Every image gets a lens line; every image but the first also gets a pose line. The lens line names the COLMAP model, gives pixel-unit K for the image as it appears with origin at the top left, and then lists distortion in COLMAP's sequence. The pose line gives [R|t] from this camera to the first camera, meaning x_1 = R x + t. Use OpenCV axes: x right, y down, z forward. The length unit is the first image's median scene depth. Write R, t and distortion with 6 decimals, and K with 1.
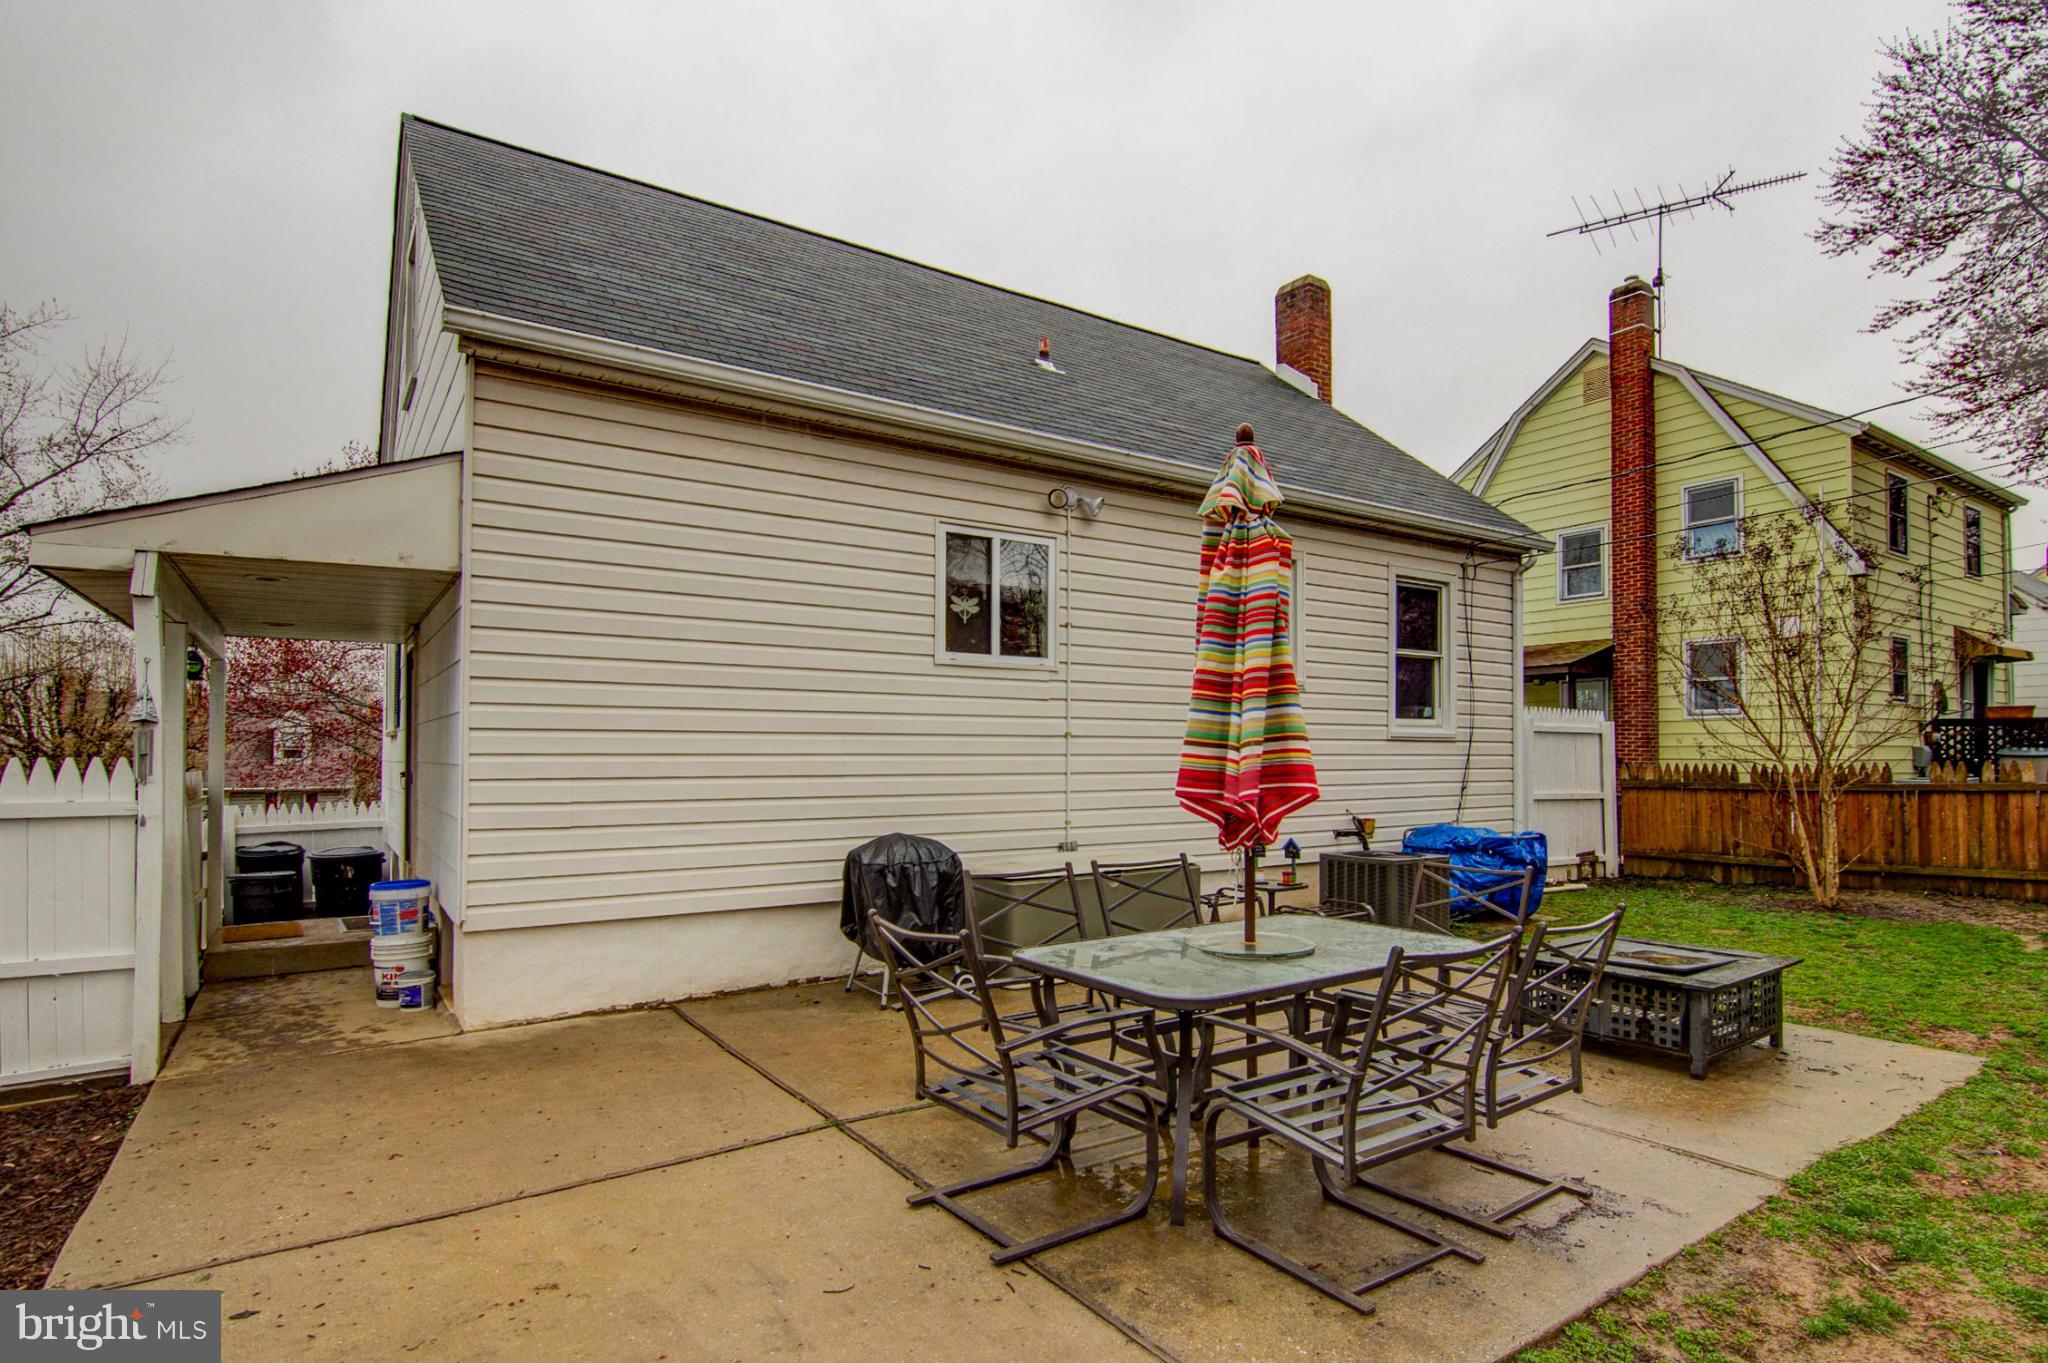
lens RADIAL K [[1059.2, 0, 1019.8], [0, 1059.2, 718.0], [0, 0, 1]] dist [0.000439, -0.015649]
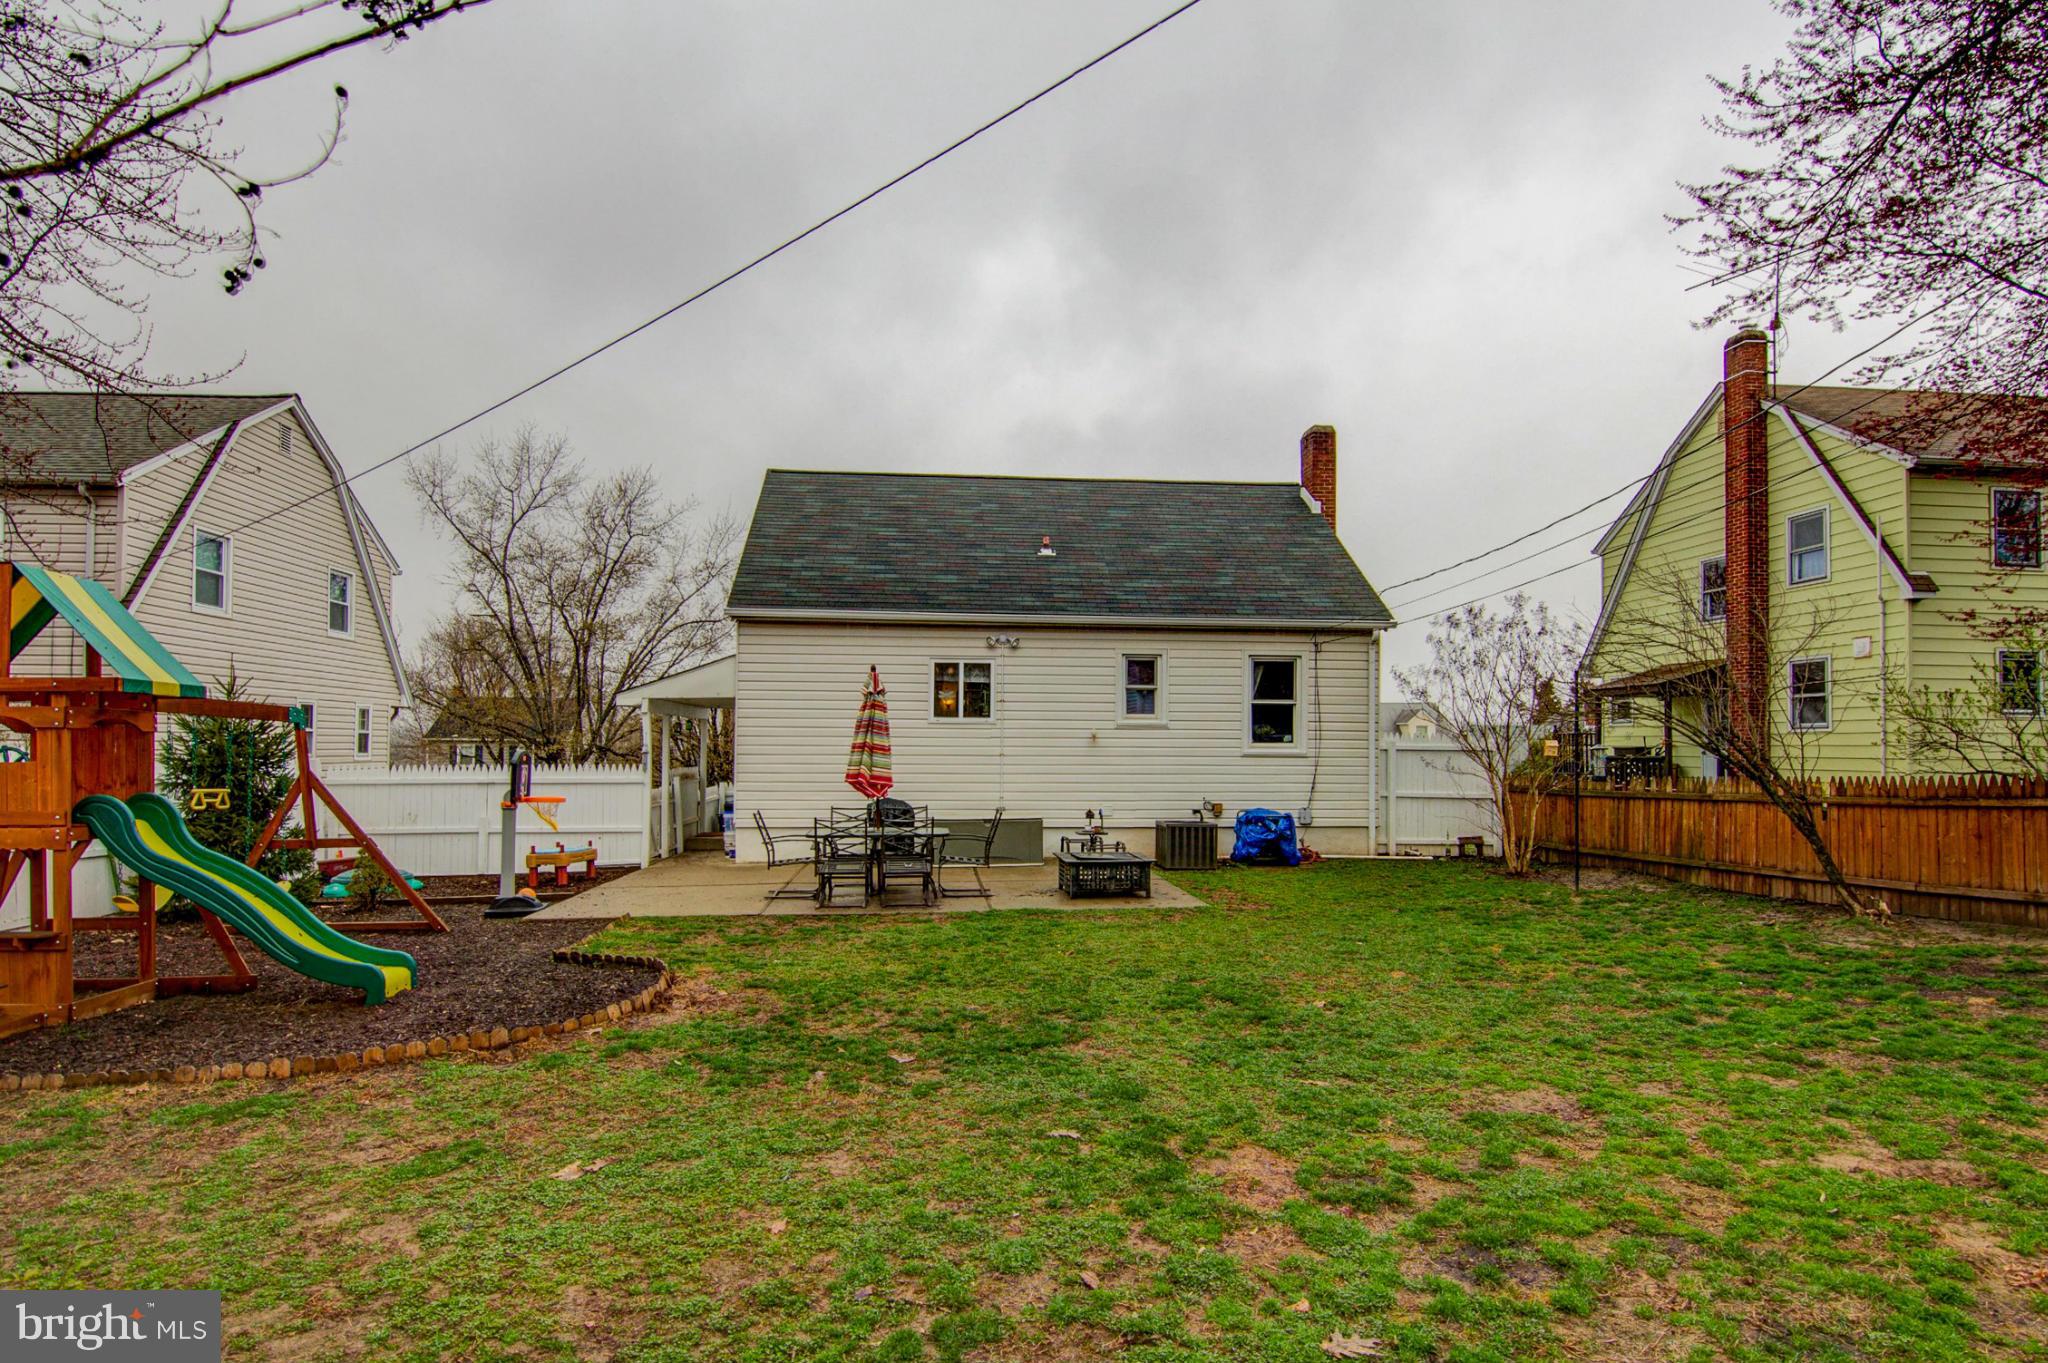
lens RADIAL K [[1145.3, 0, 1024.0], [0, 1145.3, 681.5], [0, 0, 1]] dist [0.001750, 0.000287]
pose [[0.865752, -0.022485, -0.499968, 0.897137], [0.011937, 0.999634, -0.024286, -0.053434], [0.500331, 0.015058, 0.865703, -0.676433]]
